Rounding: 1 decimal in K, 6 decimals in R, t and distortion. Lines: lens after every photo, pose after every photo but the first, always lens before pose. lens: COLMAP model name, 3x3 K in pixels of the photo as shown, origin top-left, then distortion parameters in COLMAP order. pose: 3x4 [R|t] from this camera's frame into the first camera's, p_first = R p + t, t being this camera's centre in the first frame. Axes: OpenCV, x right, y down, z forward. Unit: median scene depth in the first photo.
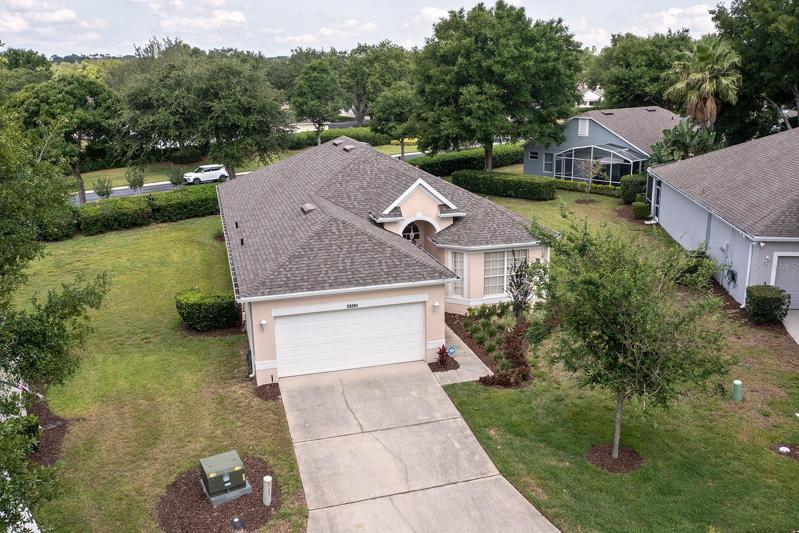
lens RADIAL K [[721.8, 0, 425.2], [0, 721.8, 267.0], [0, 0, 1]] dist [-0.004571, -0.002683]
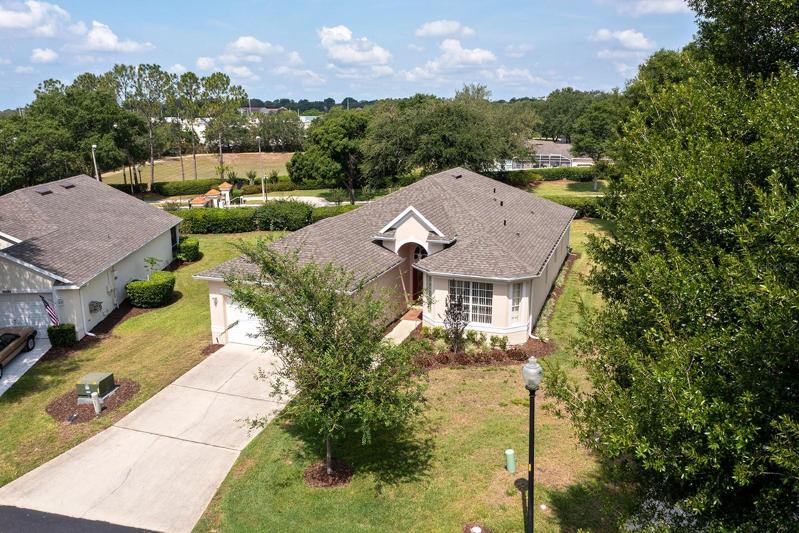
lens RADIAL K [[632.4, 0, 399.5], [0, 632.4, 266.5], [0, 0, 1]] dist [-0.006767, 0.000092]
pose [[0.794409, 0.149583, -0.588676, 0.660921], [-0.162982, 0.986153, 0.030641, -0.064241], [0.585108, 0.071602, 0.807788, 0.223375]]
